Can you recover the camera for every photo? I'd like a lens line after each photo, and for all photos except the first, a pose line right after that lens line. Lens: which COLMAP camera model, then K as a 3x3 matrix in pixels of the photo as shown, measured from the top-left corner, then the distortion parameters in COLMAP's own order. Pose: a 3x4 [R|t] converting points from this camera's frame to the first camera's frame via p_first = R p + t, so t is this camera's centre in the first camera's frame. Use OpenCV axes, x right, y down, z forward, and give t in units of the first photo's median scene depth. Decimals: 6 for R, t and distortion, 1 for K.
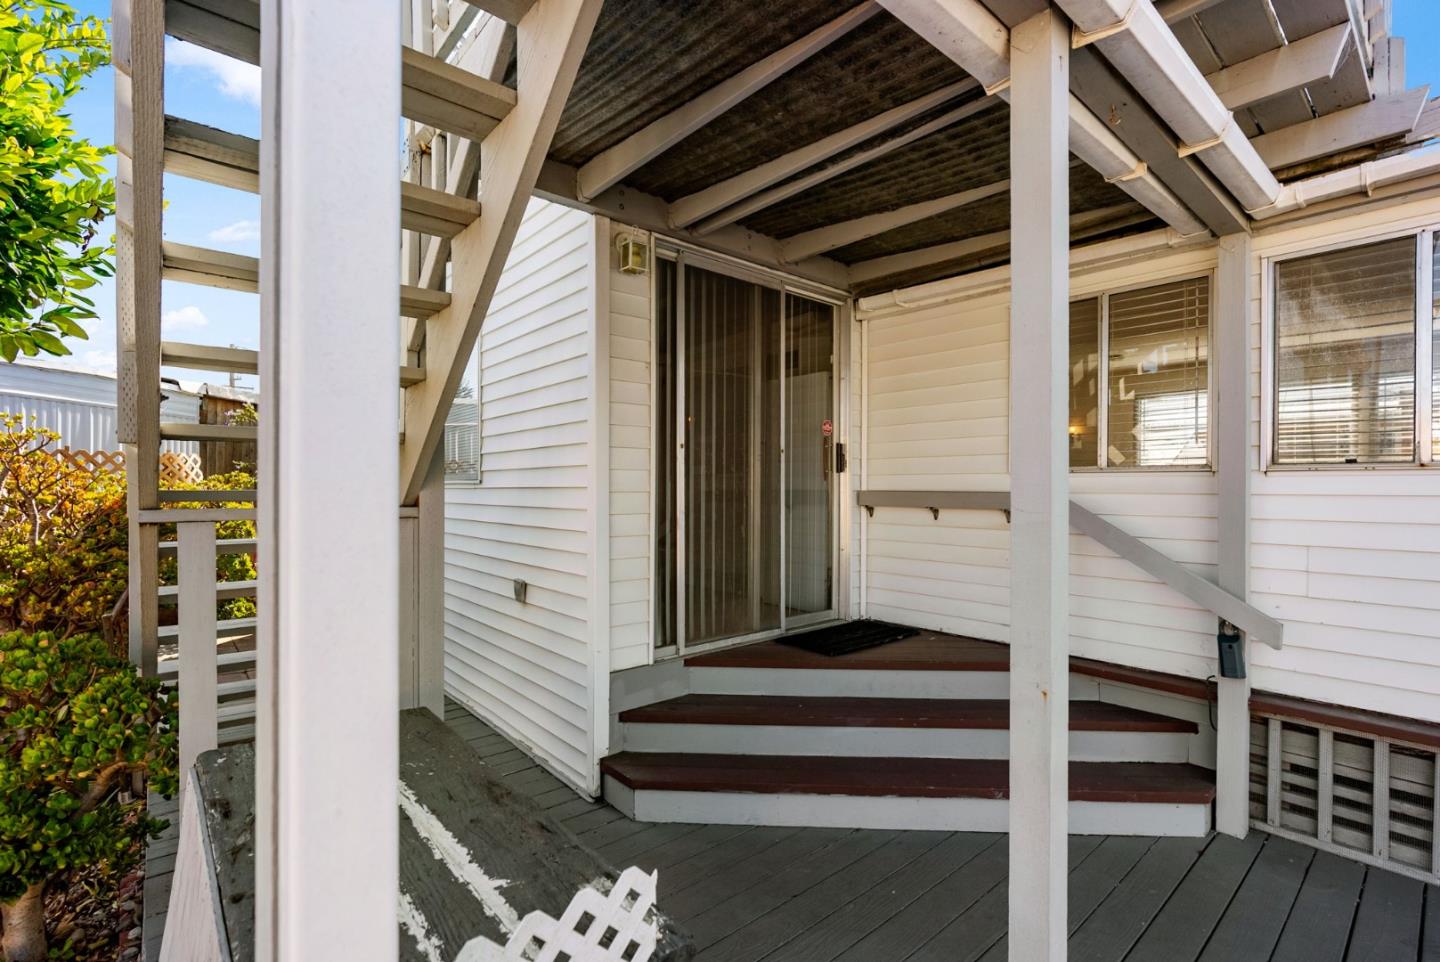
lens RADIAL K [[648.8, 0, 718.9], [0, 648.8, 484.1], [0, 0, 1]] dist [0.001125, 0.000002]
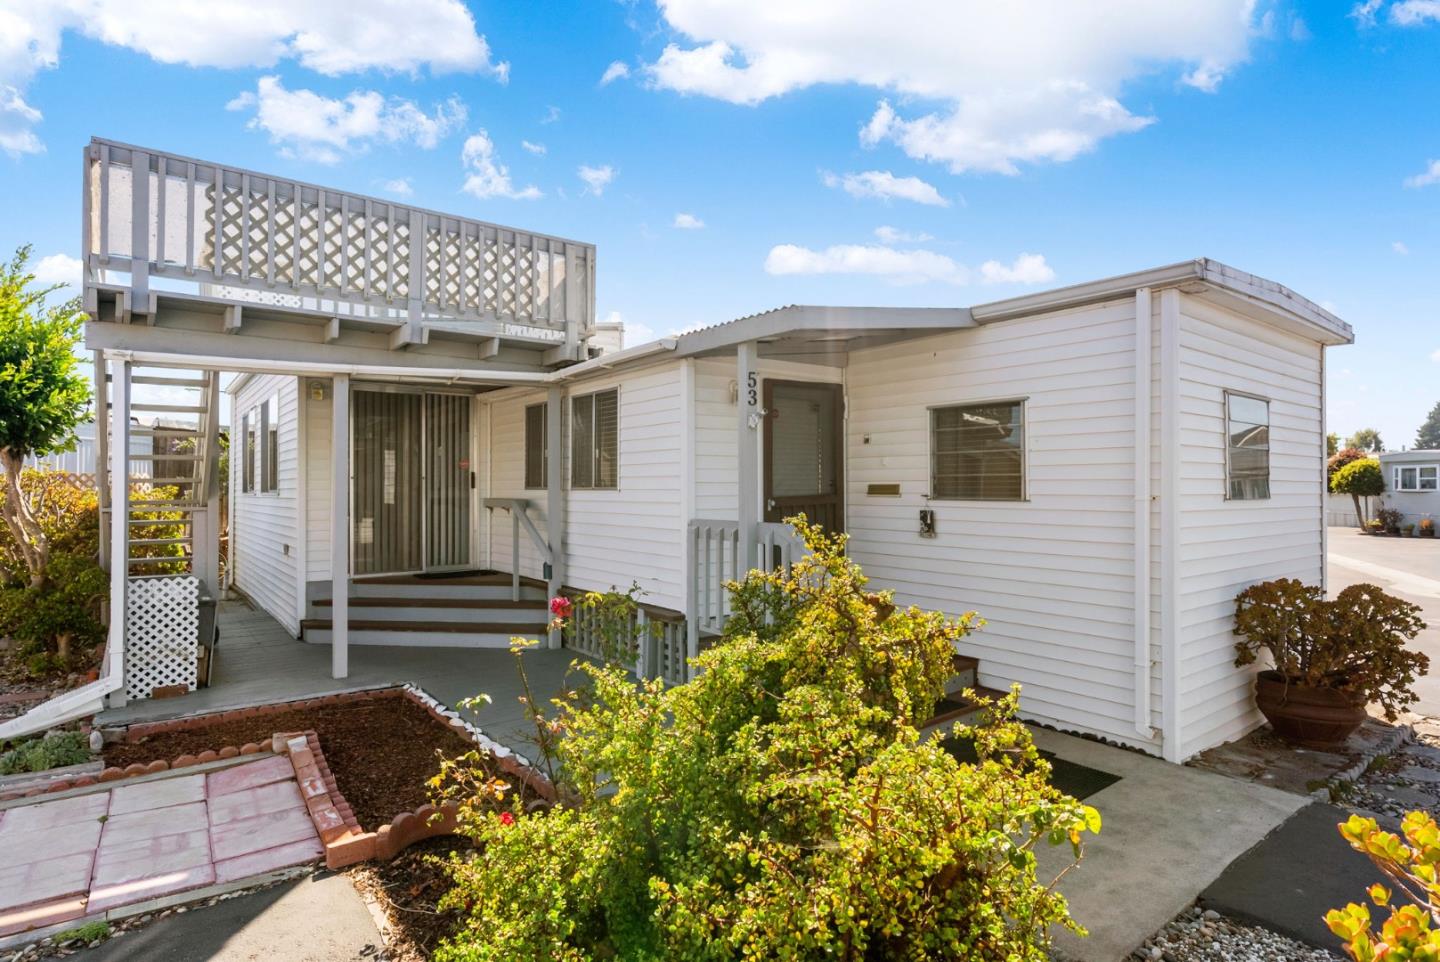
lens RADIAL K [[759.0, 0, 720.2], [0, 759.0, 484.4], [0, 0, 1]] dist [-0.001412, -0.000480]
pose [[0.998362, -0.005042, -0.056994, 1.135023], [0.004866, 0.999983, -0.003221, -0.021537], [0.057009, 0.002938, 0.998369, -1.227680]]
